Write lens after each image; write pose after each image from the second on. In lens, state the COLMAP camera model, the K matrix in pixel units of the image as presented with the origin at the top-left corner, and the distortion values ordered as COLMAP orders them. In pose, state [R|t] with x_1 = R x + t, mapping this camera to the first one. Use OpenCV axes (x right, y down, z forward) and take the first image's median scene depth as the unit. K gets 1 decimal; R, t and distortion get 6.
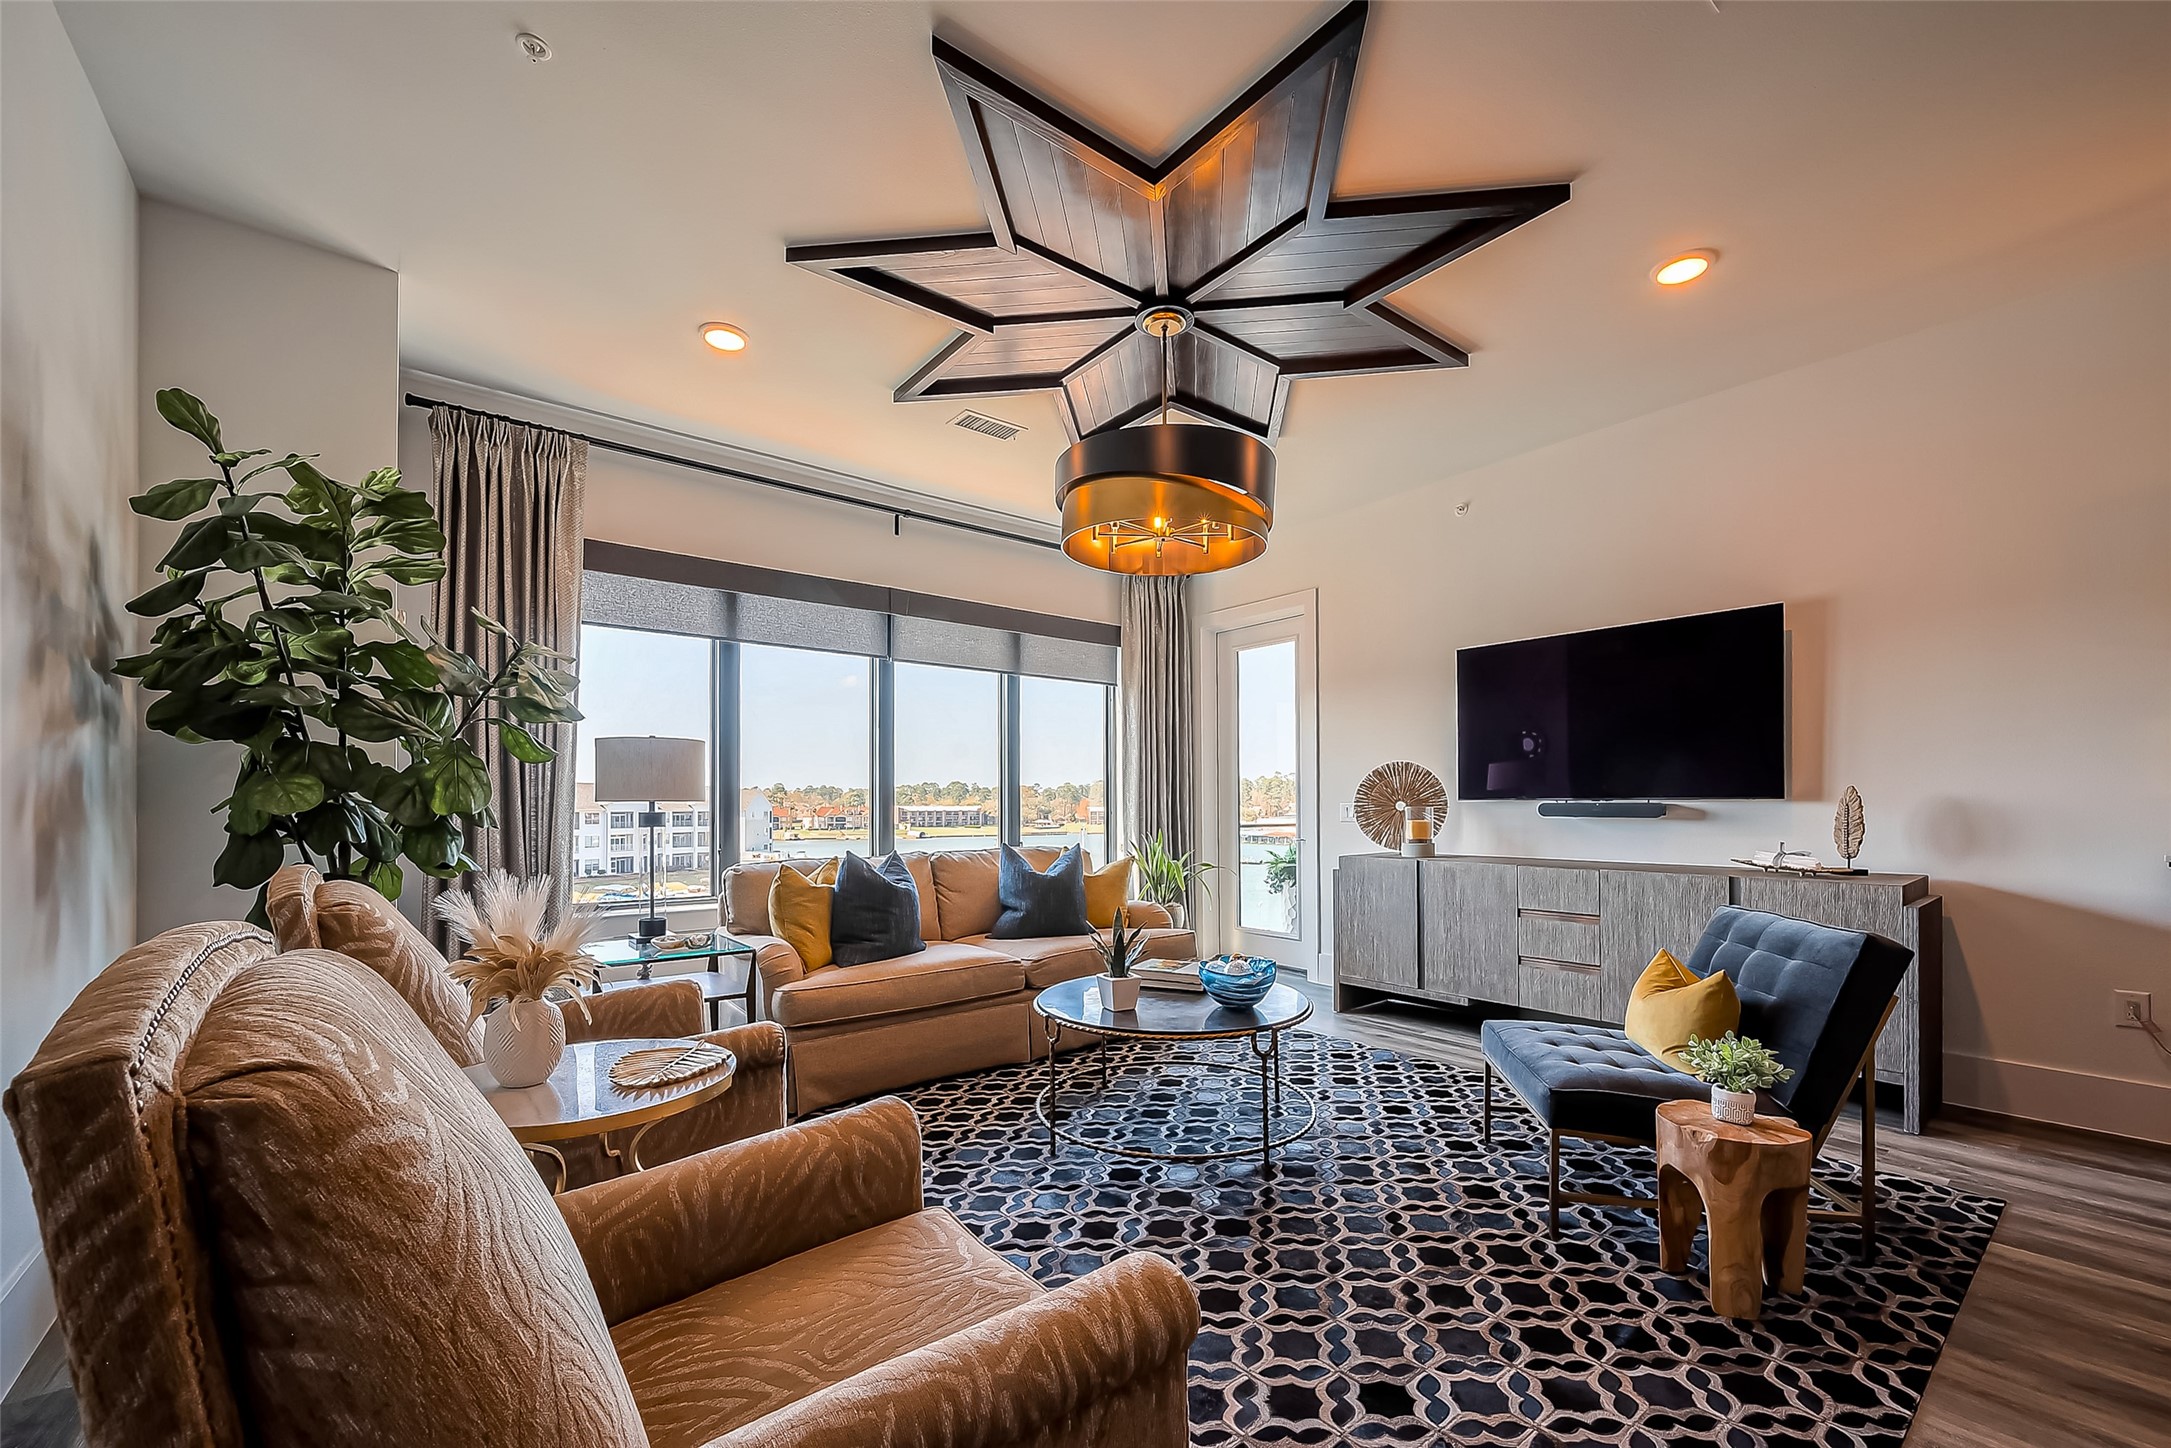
lens RADIAL K [[873.4, 0, 1119.8], [0, 873.4, 797.8], [0, 0, 1]] dist [-0.003470, -0.000208]
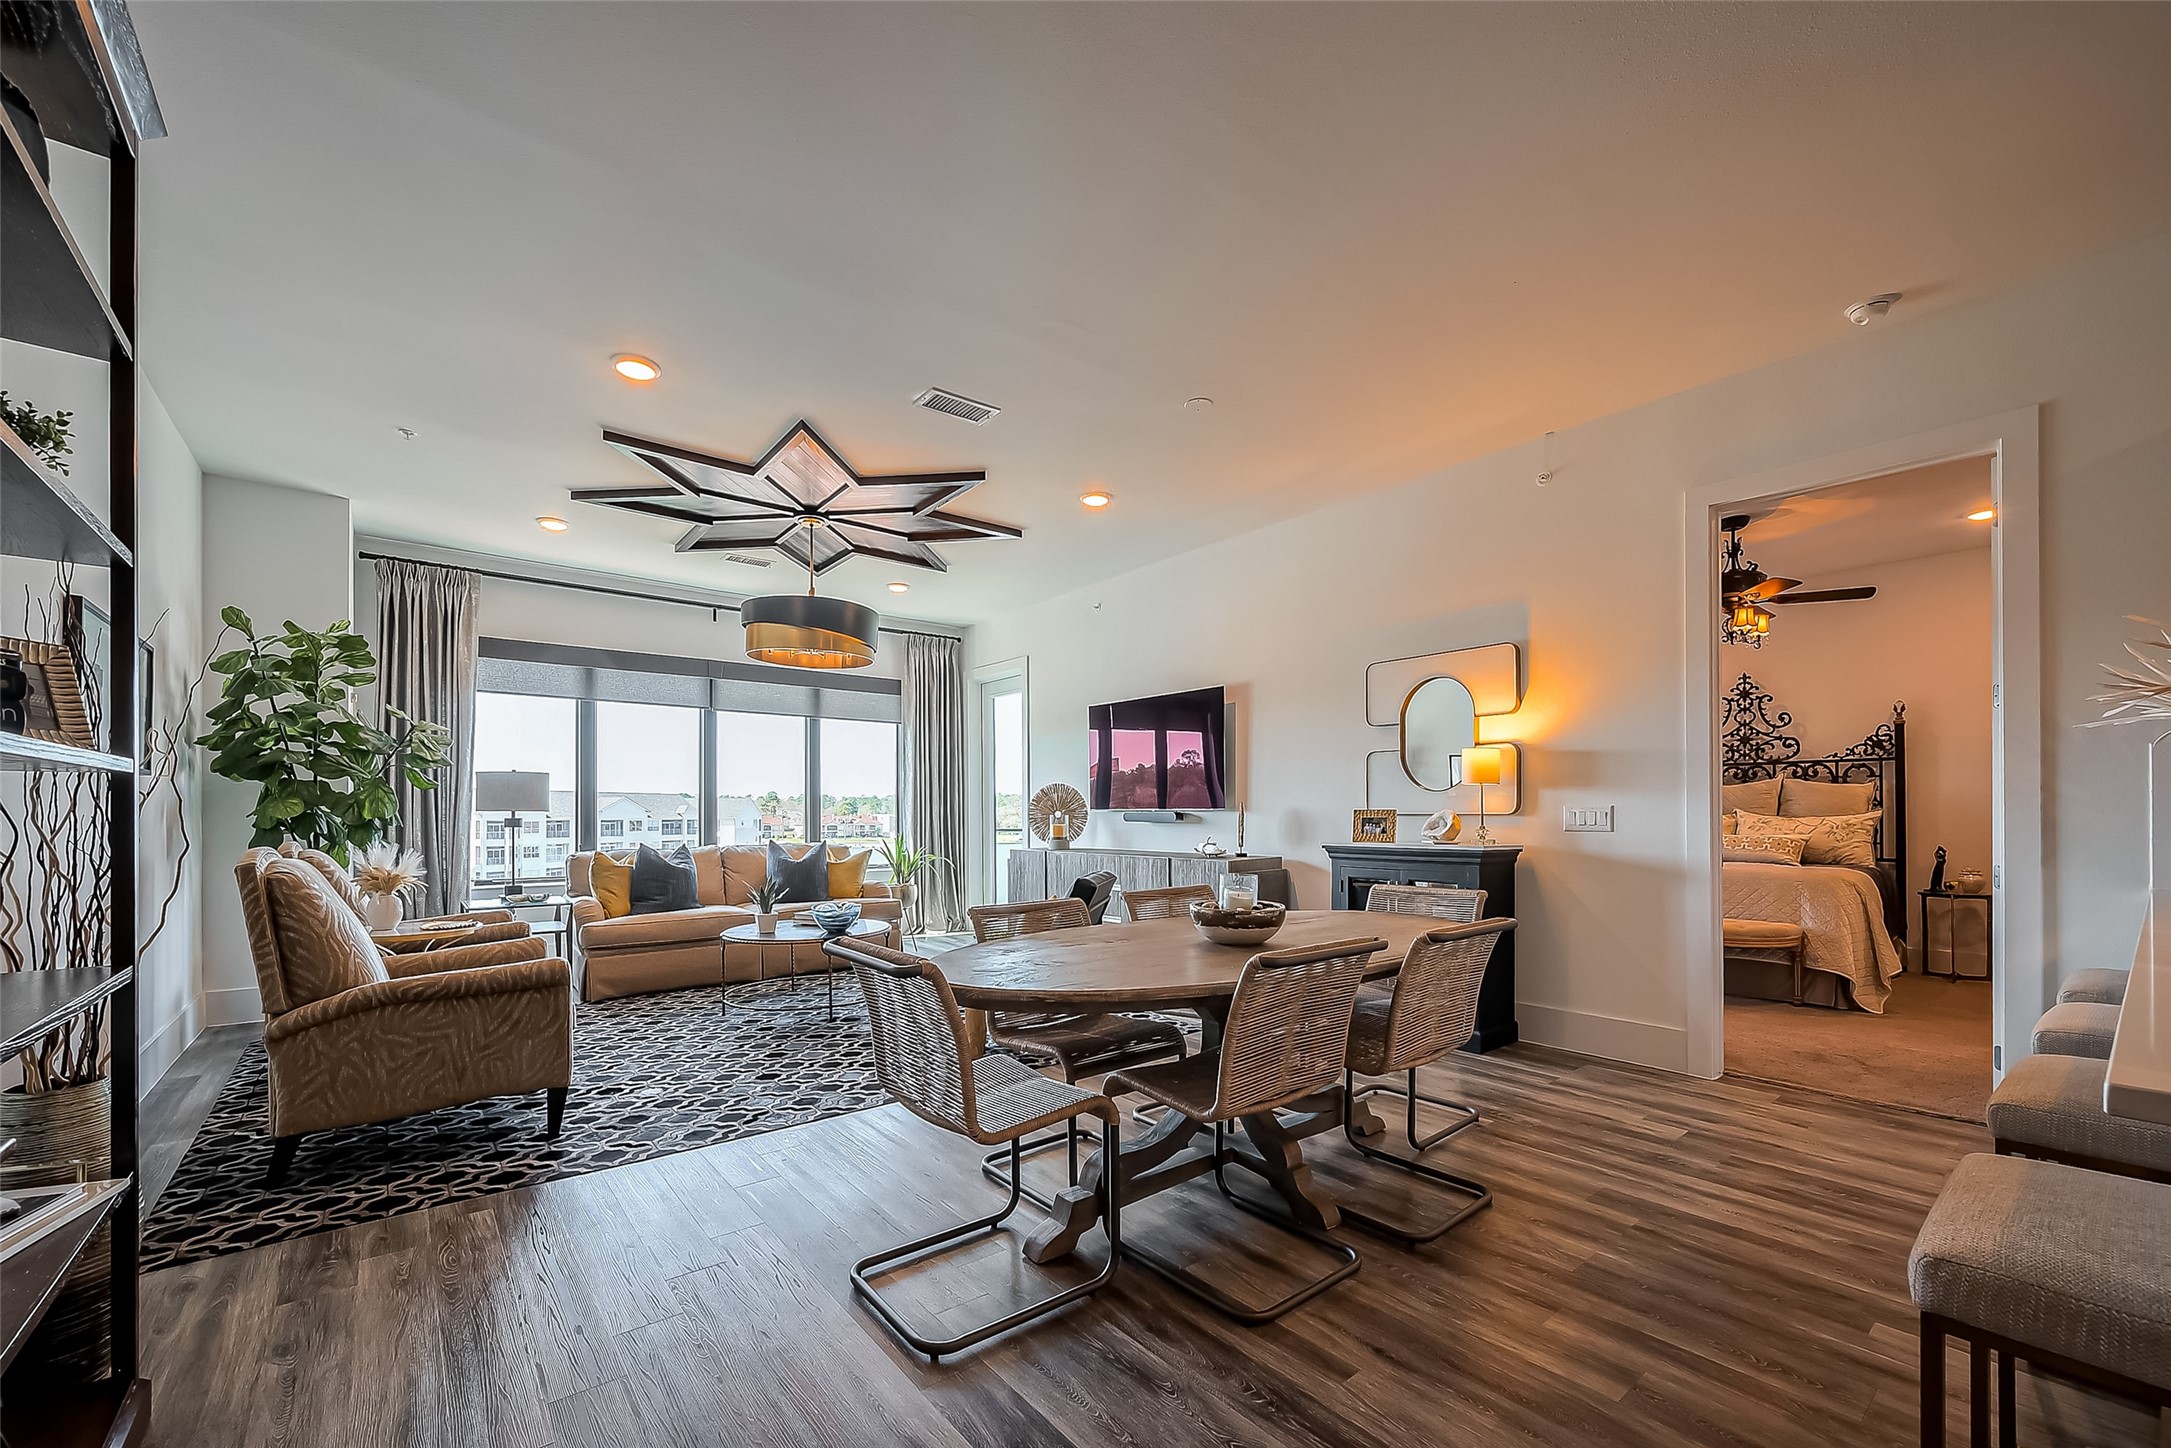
lens RADIAL K [[873.4, 0, 1105.7], [0, 873.4, 807.7], [0, 0, 1]] dist [-0.003470, -0.000208]
pose [[0.999988, 0.000453, -0.004870, 0.643034], [-0.000451, 1.000000, 0.000442, -0.004624], [0.004871, -0.000440, 0.999988, -0.679590]]
